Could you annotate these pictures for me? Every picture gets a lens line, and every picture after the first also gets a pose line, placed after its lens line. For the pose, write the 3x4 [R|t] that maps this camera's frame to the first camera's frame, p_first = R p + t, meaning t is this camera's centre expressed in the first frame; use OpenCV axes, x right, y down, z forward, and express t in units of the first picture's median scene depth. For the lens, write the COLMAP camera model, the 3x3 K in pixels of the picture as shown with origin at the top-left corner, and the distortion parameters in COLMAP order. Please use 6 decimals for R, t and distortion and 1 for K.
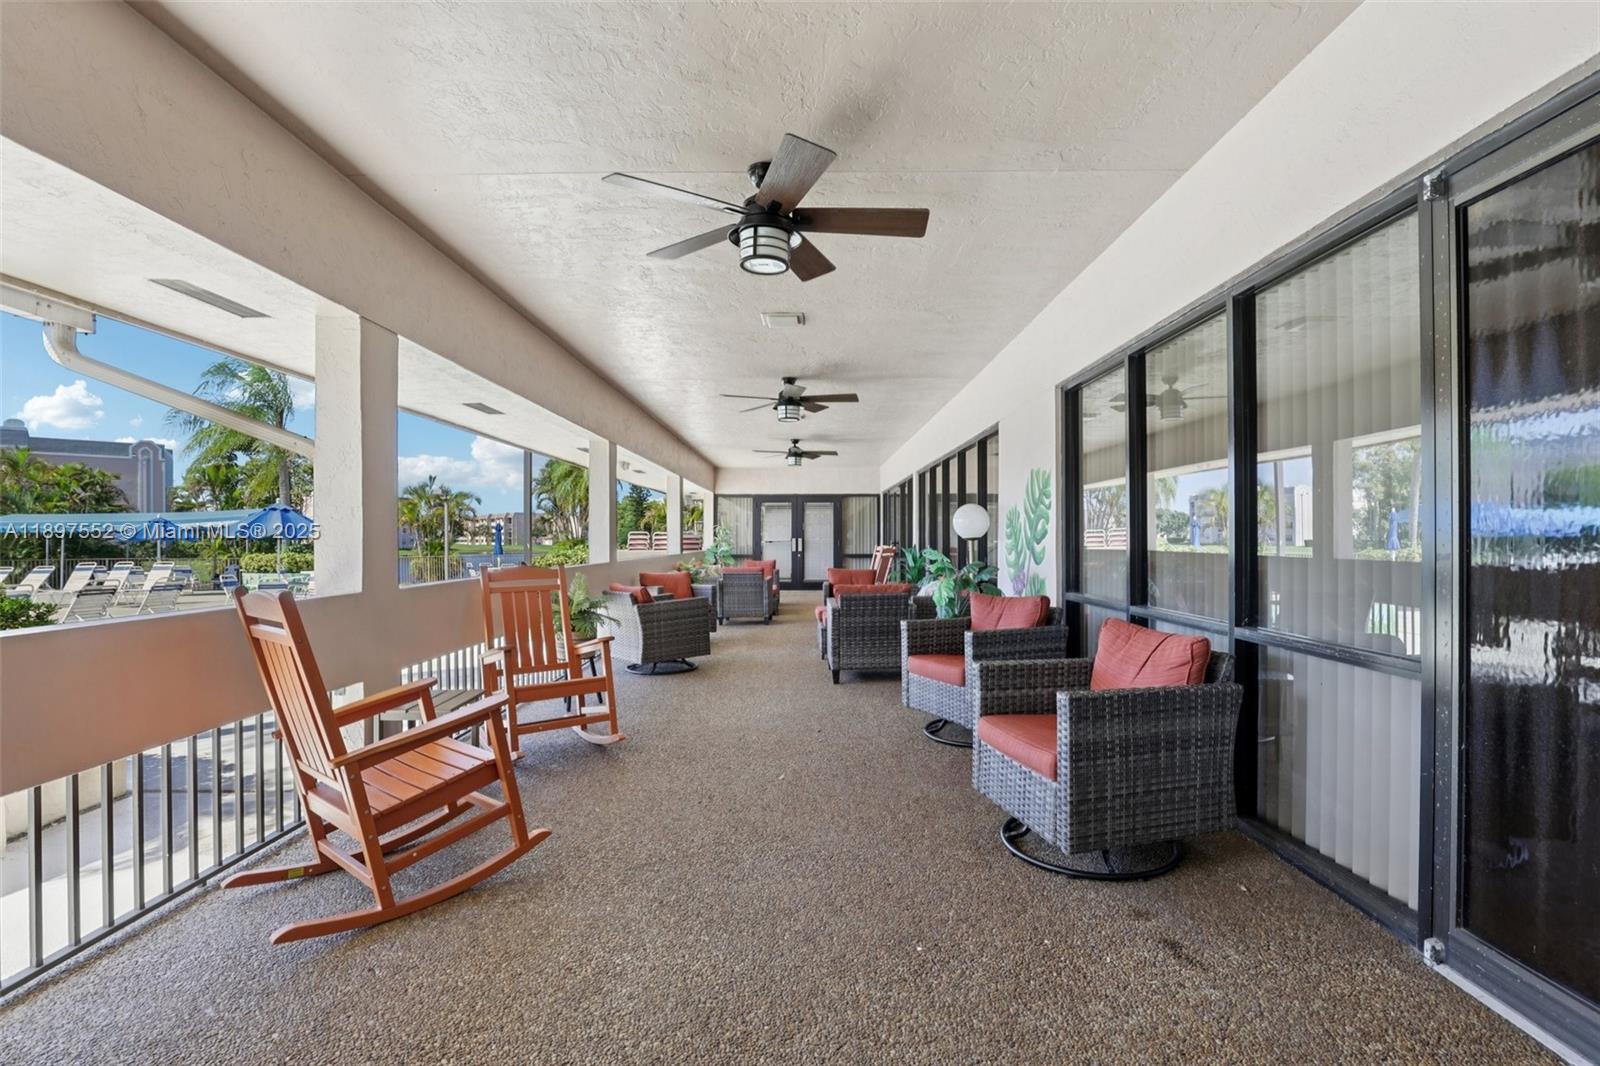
lens RADIAL K [[725.4, 0, 802.2], [0, 725.4, 534.5], [0, 0, 1]] dist [-0.003778, -0.000110]
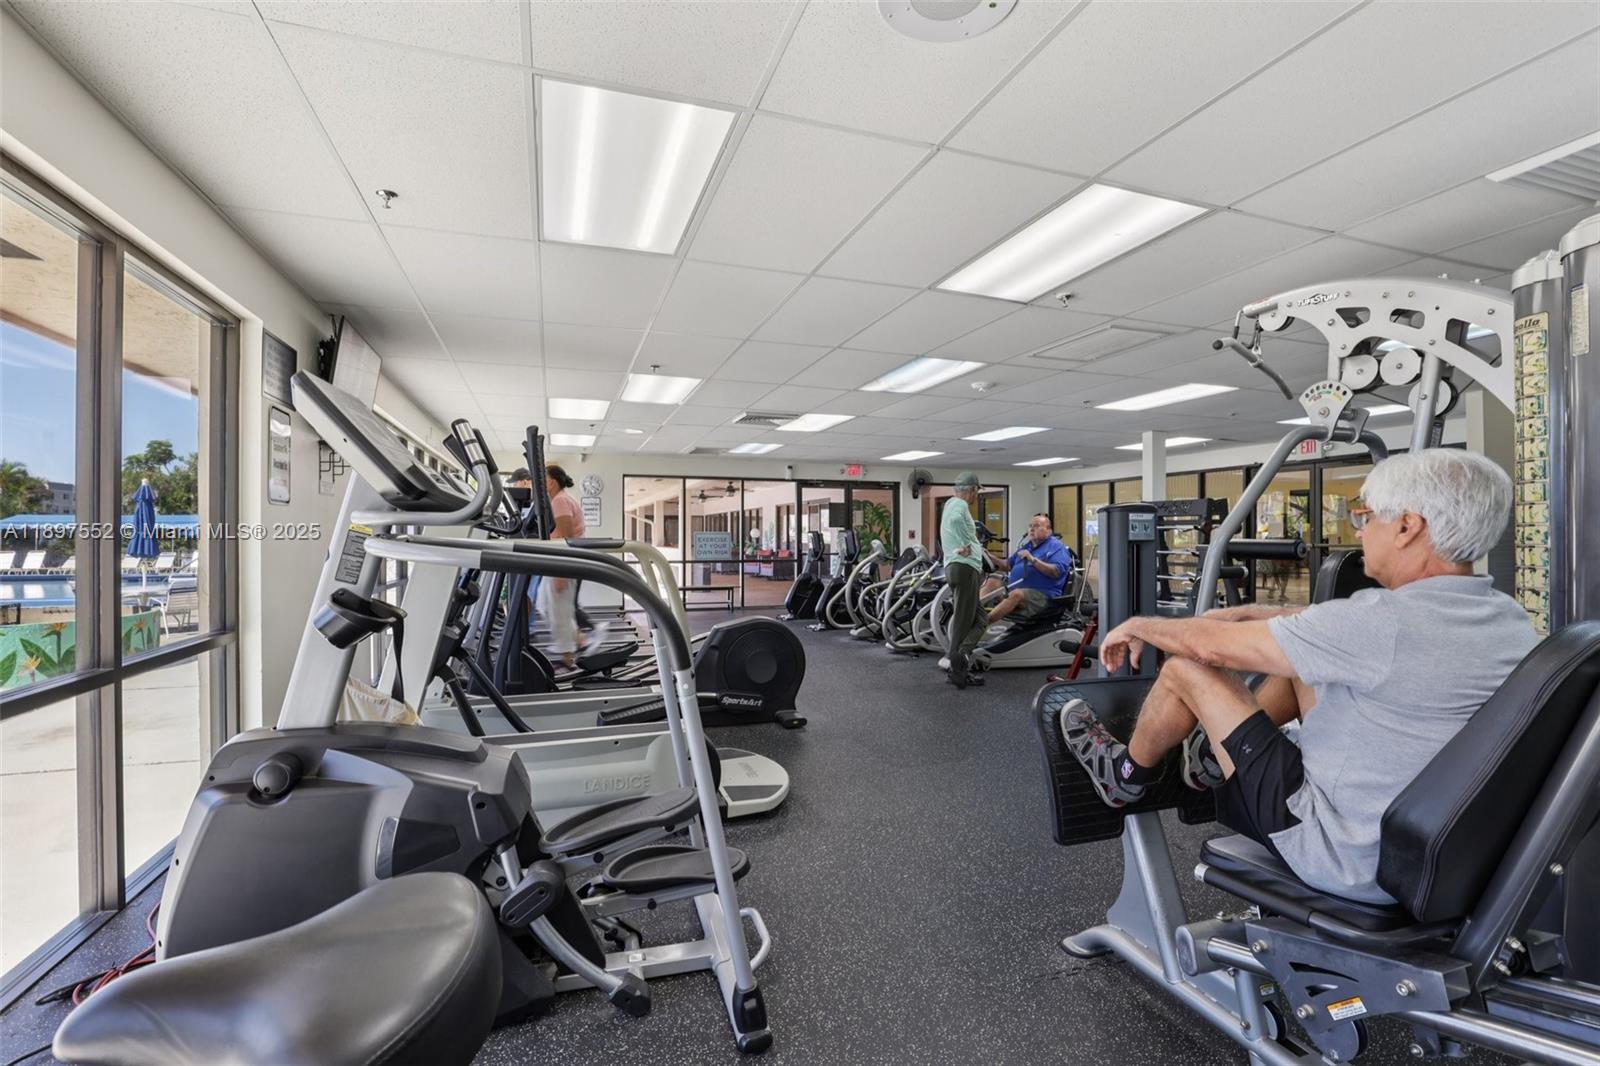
lens RADIAL K [[725.4, 0, 800.4], [0, 725.4, 535.3], [0, 0, 1]] dist [-0.003778, -0.000110]
pose [[0.943163, 0.014719, 0.332004, -0.953516], [-0.014902, 0.999887, -0.001995, -0.002620], [-0.331996, -0.003066, 0.943276, -3.155472]]
